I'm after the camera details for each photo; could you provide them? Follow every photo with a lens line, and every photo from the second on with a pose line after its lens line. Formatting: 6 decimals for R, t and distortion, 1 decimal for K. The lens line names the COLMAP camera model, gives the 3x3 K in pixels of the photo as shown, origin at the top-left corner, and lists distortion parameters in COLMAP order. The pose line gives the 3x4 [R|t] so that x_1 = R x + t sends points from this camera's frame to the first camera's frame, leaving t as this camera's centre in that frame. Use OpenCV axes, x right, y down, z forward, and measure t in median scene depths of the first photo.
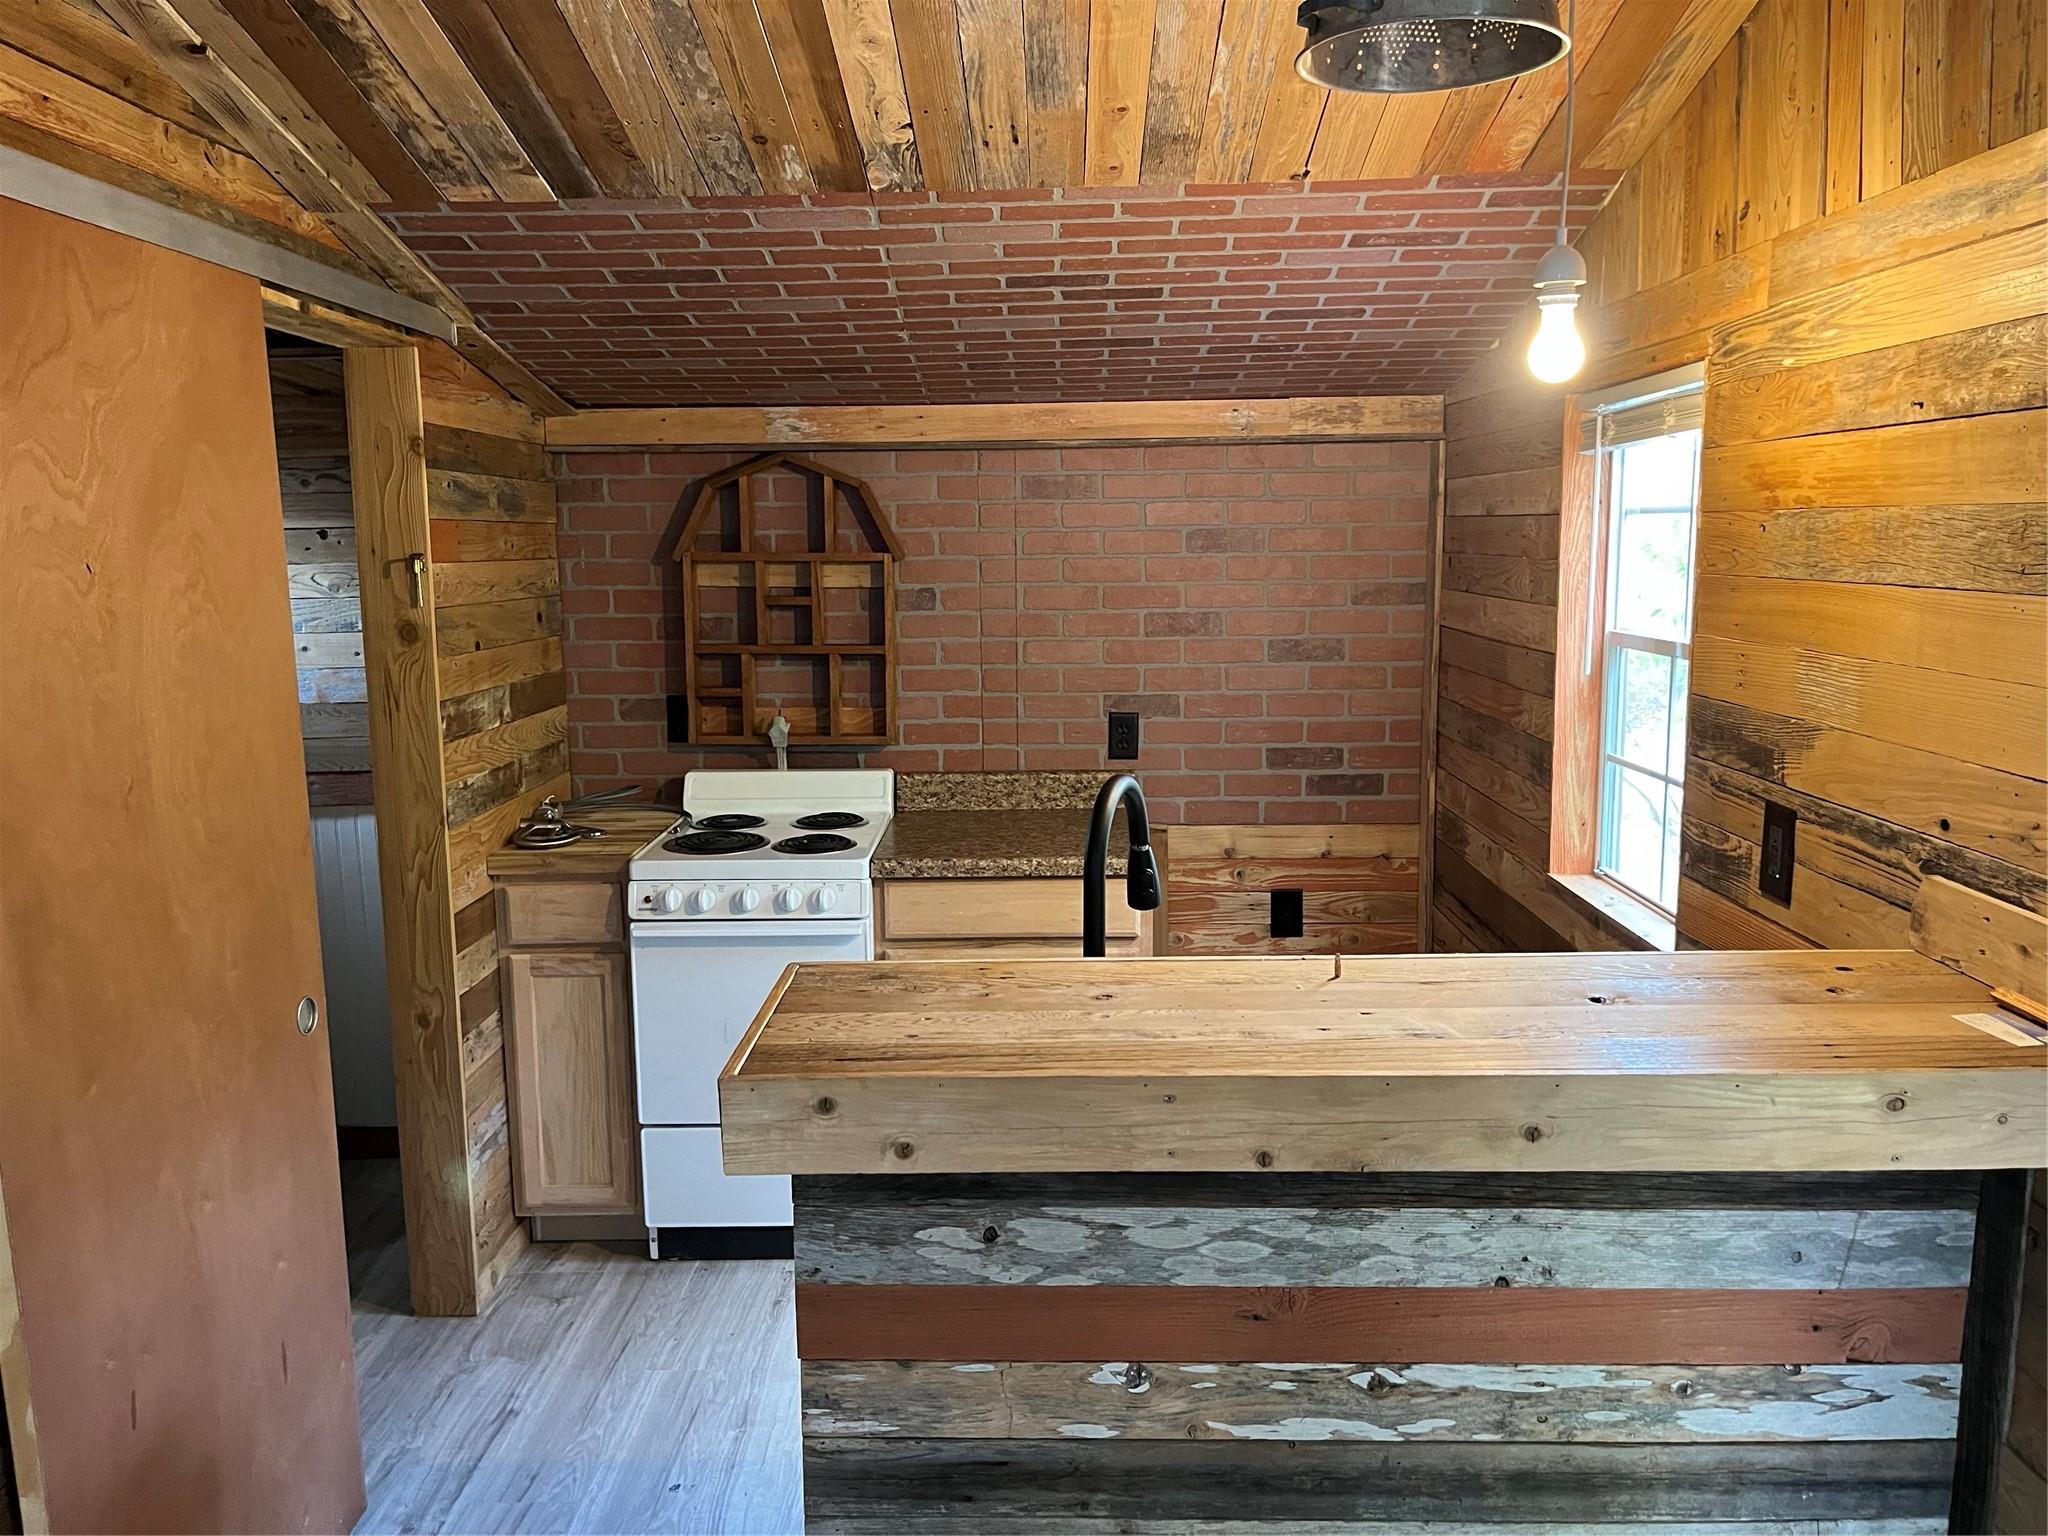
lens RADIAL K [[1545.8, 0, 1012.9], [0, 1545.8, 761.3], [0, 0, 1]] dist [0.041638, -0.068390]
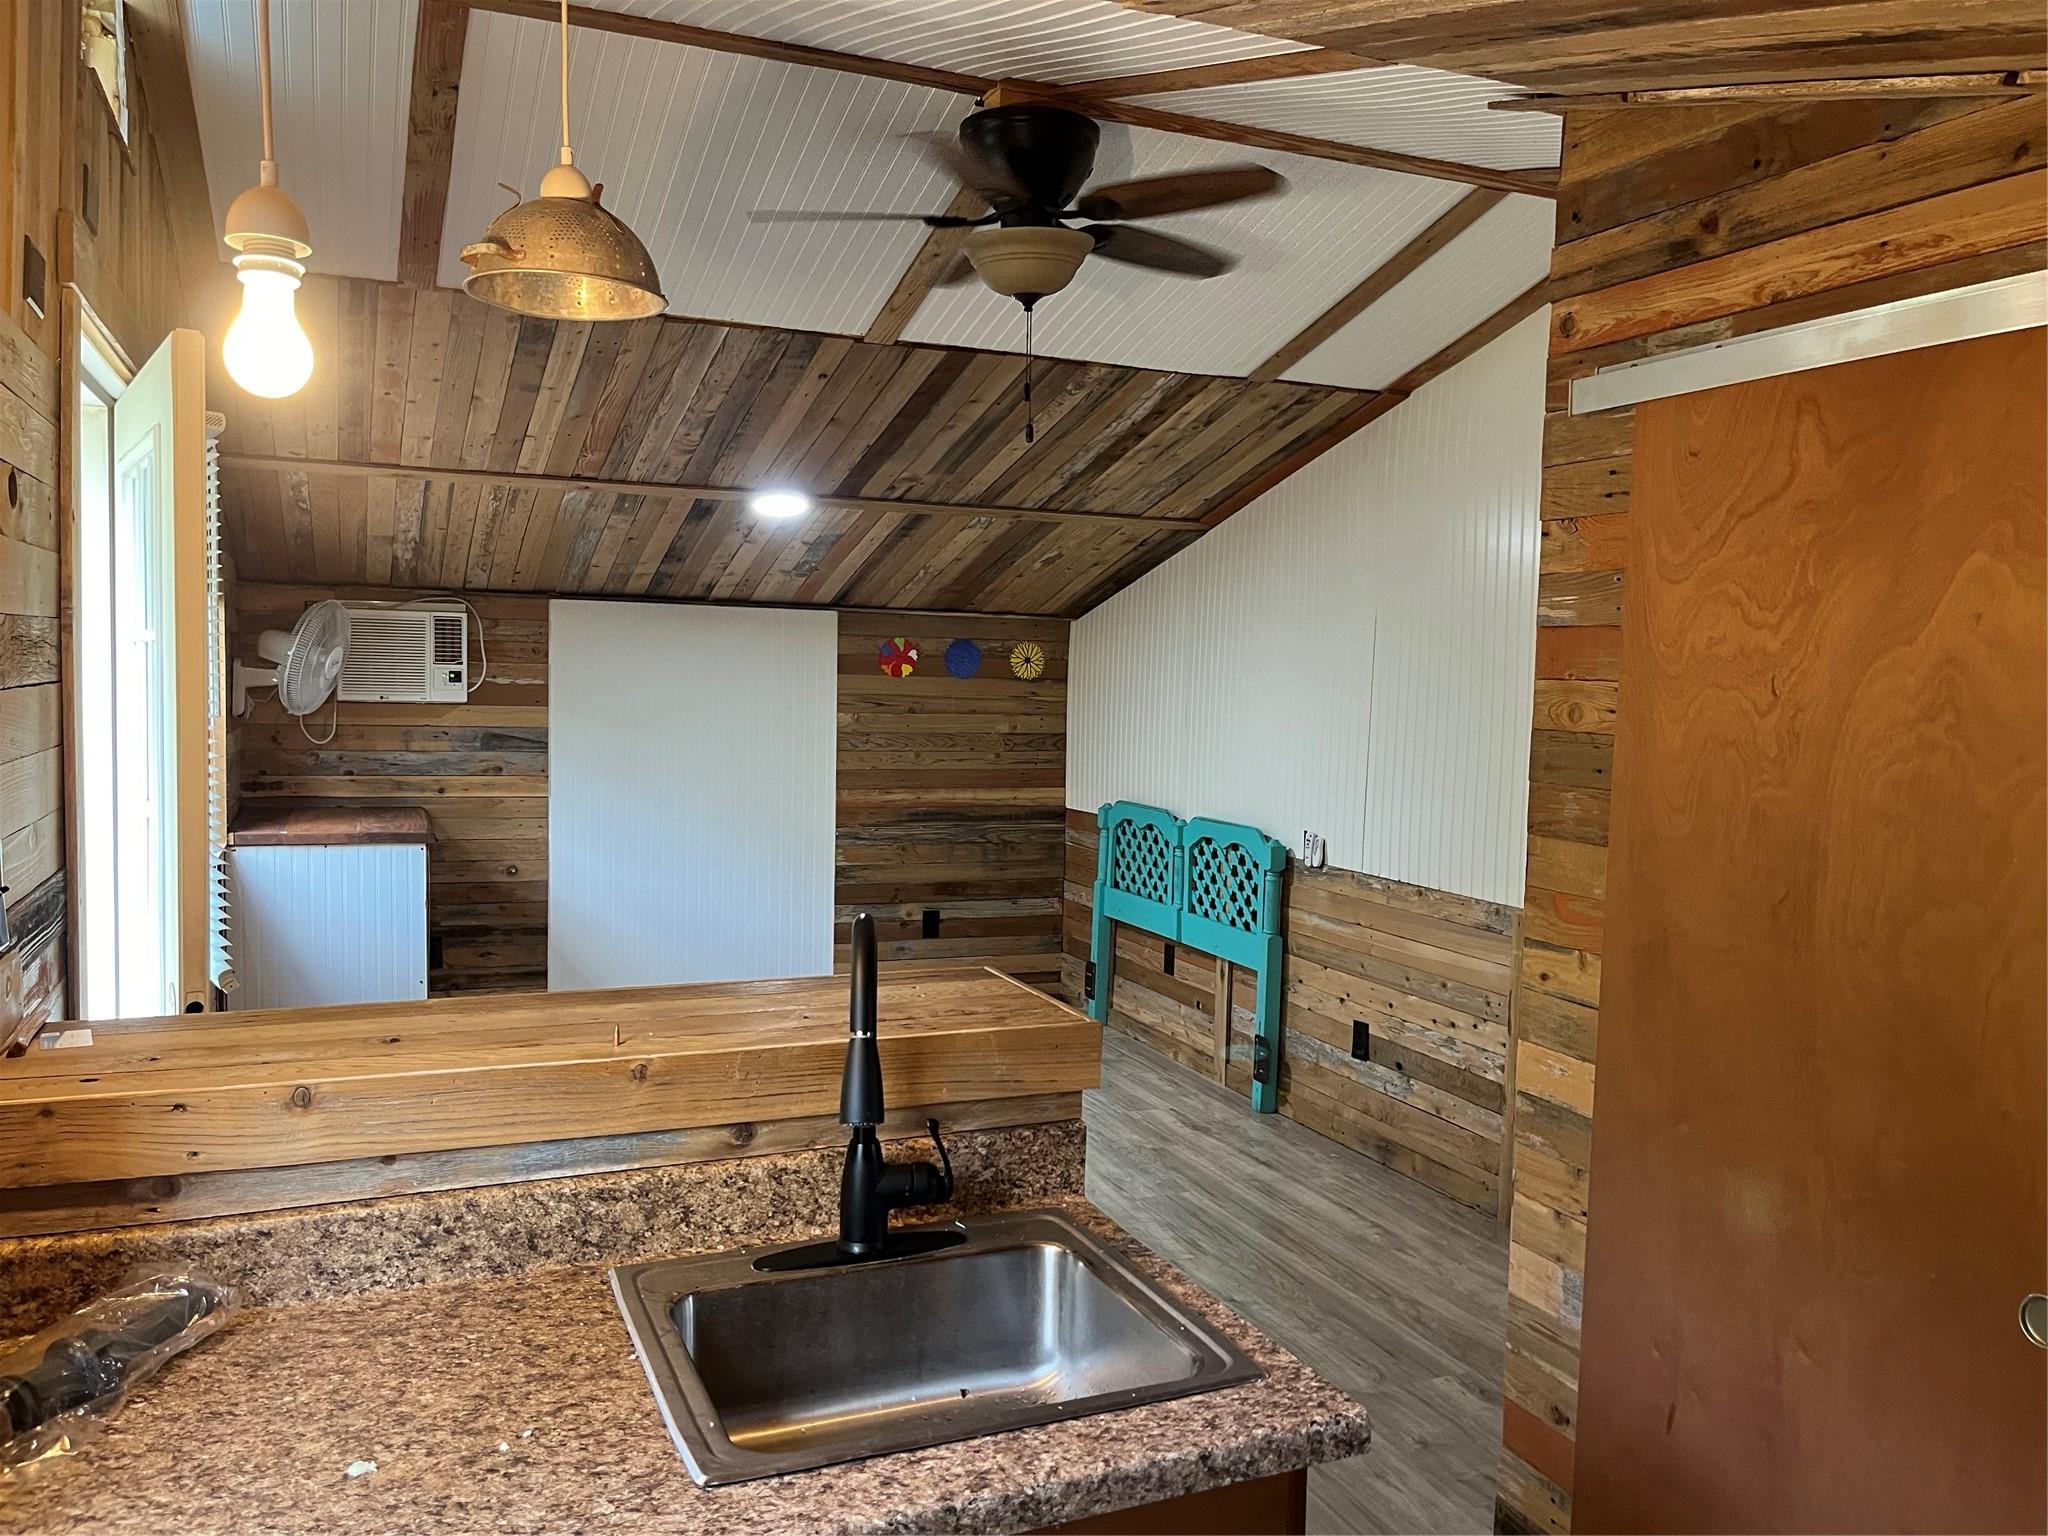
lens RADIAL K [[1545.8, 0, 1015.1], [0, 1545.8, 777.3], [0, 0, 1]] dist [0.041638, -0.068390]
pose [[-0.904105, 0.019999, -0.426842, 0.269174], [-0.071892, 0.977546, 0.198078, -0.183138], [0.421219, 0.209770, -0.882367, 1.320702]]
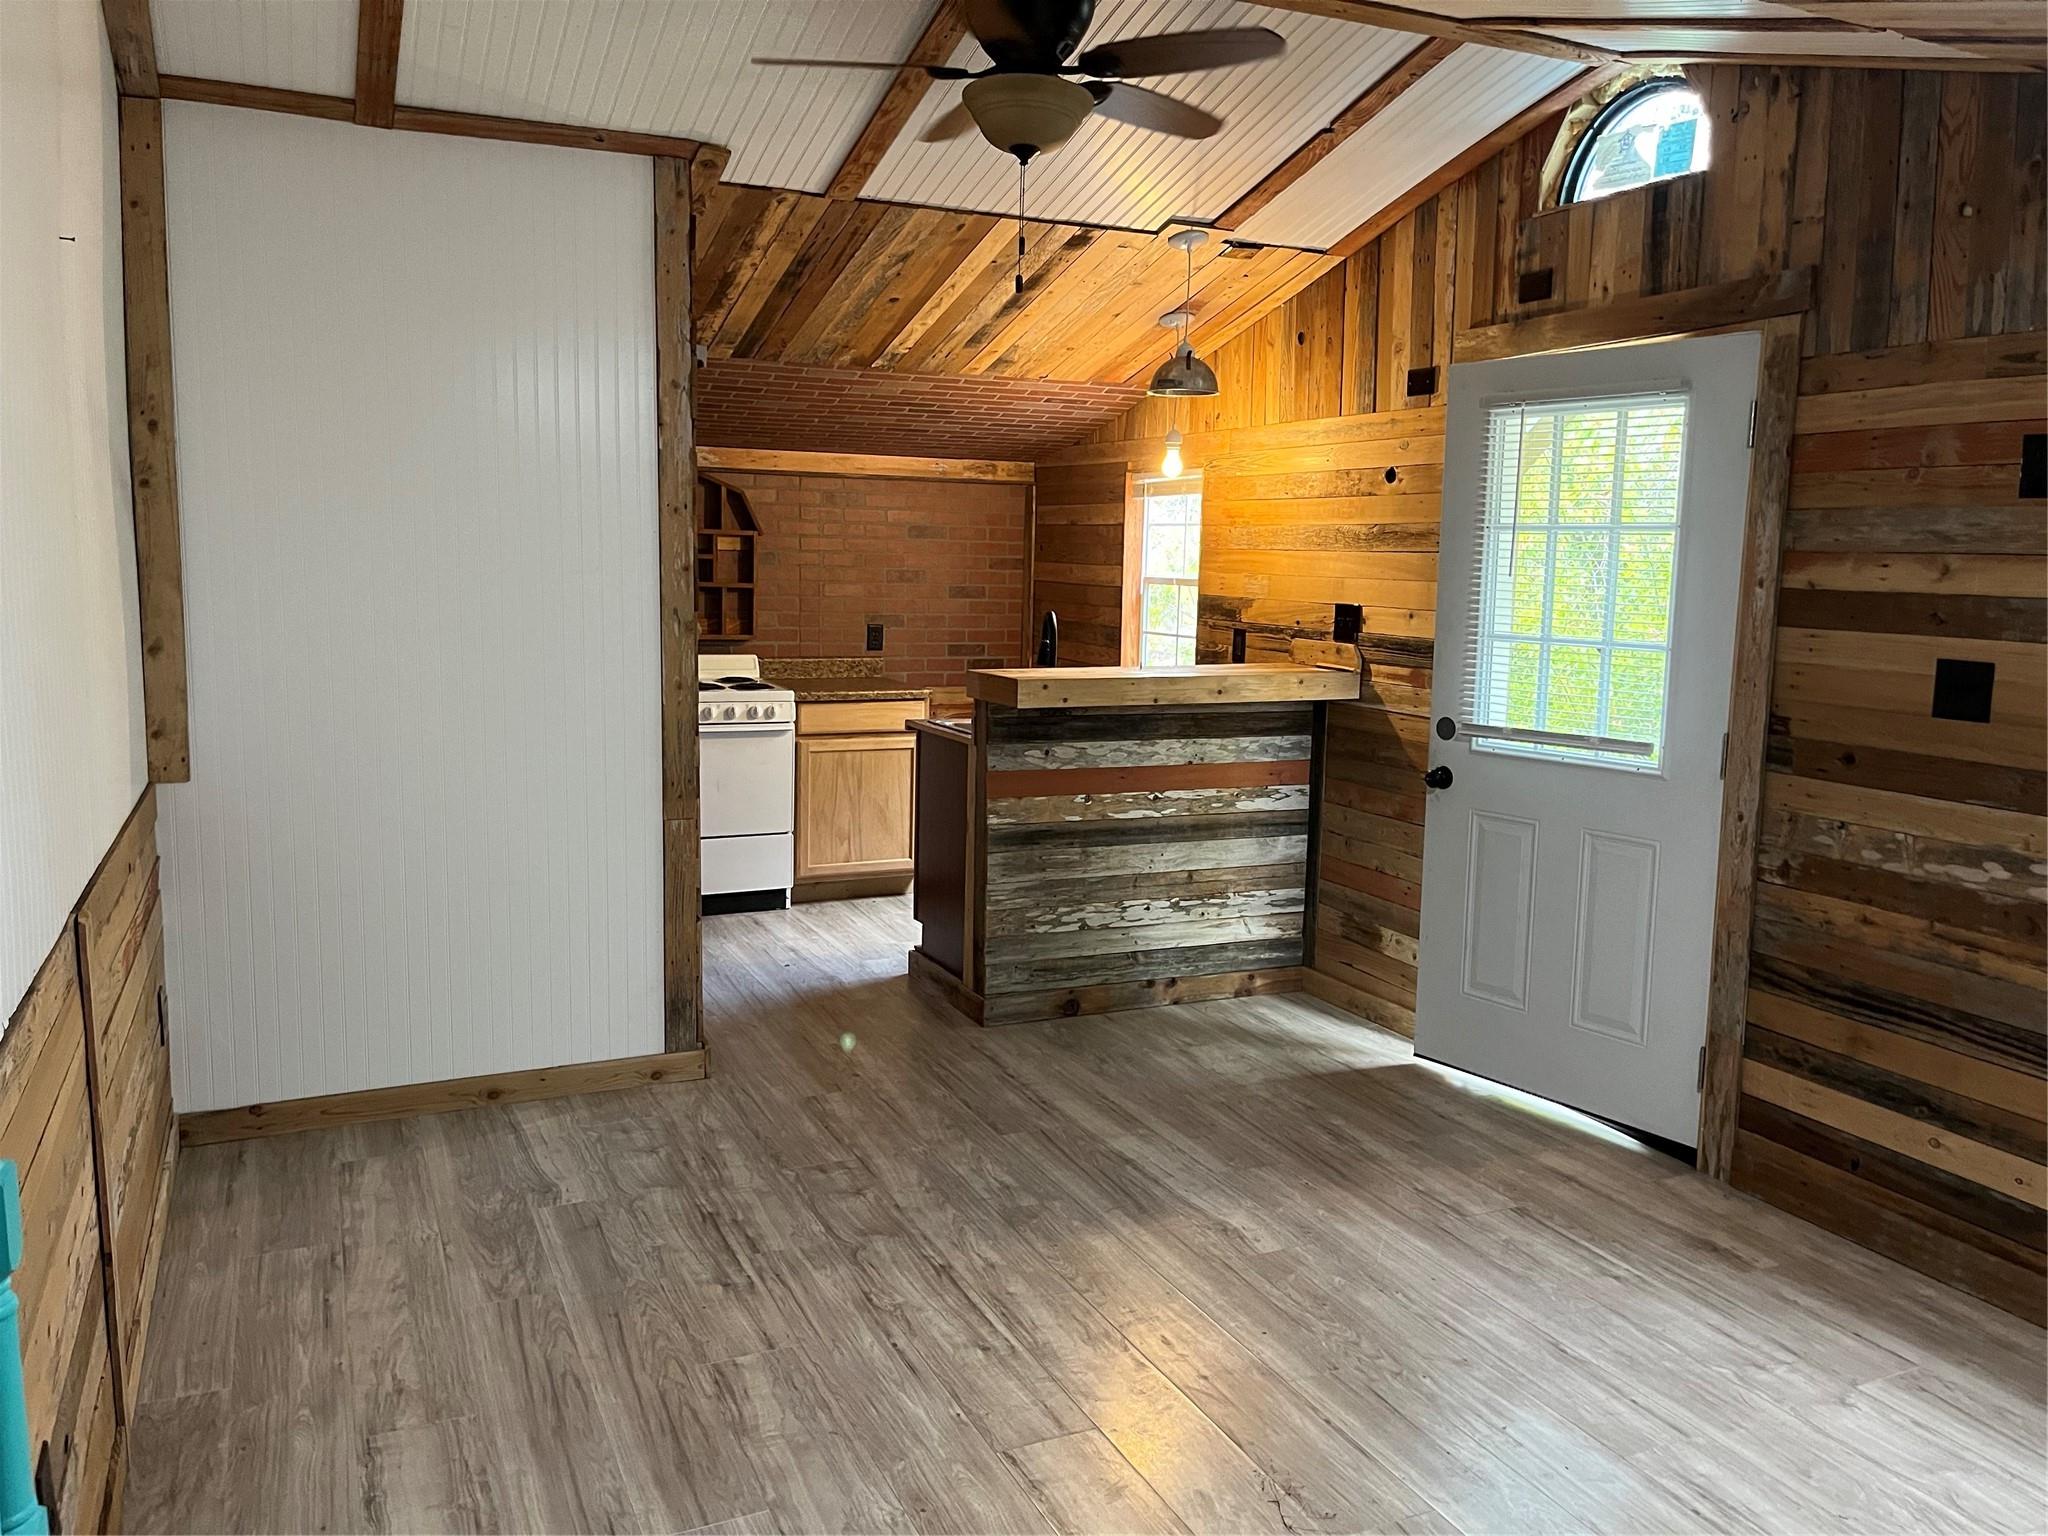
lens RADIAL K [[1545.8, 0, 1022.5], [0, 1545.8, 768.8], [0, 0, 1]] dist [0.041638, -0.068390]
pose [[0.895423, -0.028477, 0.444304, -1.235263], [0.029390, 0.999556, 0.004835, 0.283117], [-0.444245, 0.008729, 0.895863, -1.489136]]
